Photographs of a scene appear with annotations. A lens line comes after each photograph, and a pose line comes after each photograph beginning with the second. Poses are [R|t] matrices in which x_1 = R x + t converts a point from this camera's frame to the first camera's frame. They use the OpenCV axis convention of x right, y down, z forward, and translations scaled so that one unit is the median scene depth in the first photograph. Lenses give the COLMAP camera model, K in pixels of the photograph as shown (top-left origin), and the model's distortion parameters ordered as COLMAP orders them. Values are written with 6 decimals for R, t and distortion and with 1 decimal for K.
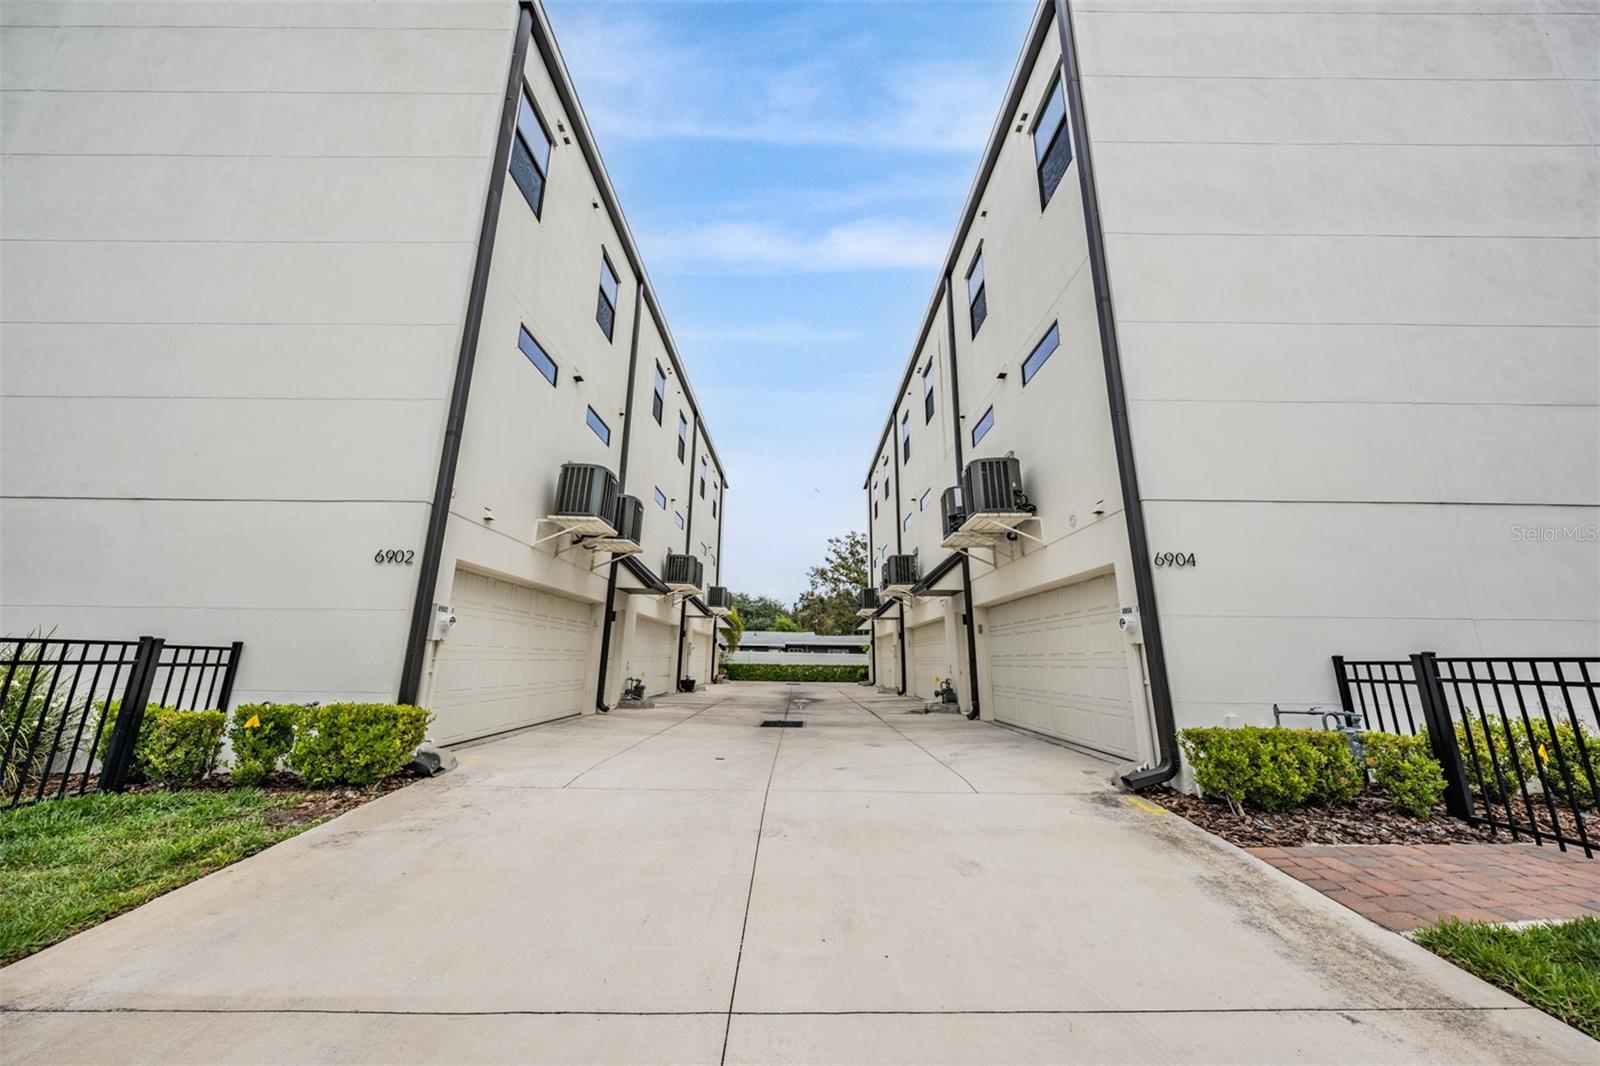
lens RADIAL K [[546.8, 0, 793.8], [0, 546.8, 528.7], [0, 0, 1]] dist [-0.001234, 0.000197]
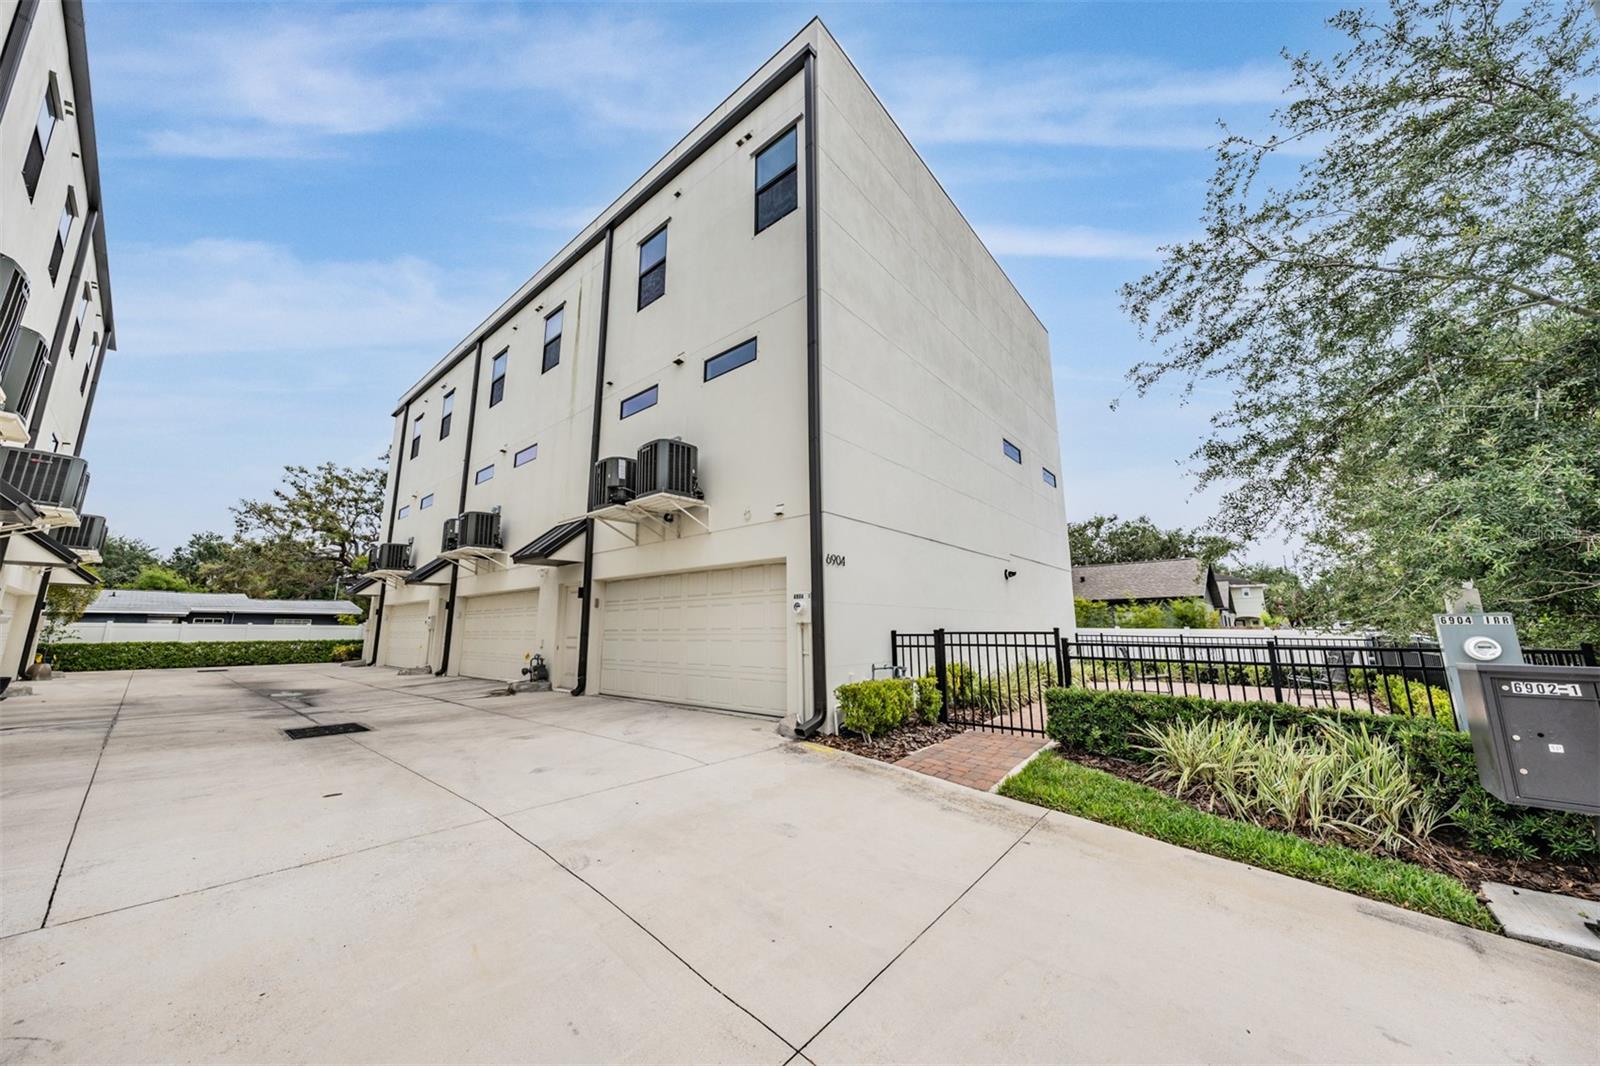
lens RADIAL K [[546.8, 0, 799.1], [0, 546.8, 528.2], [0, 0, 1]] dist [-0.001234, 0.000197]
pose [[0.639442, 0.125449, 0.758536, -0.251923], [-0.167623, 0.985612, -0.021698, 0.016172], [-0.750344, -0.113274, 0.651270, 0.142588]]
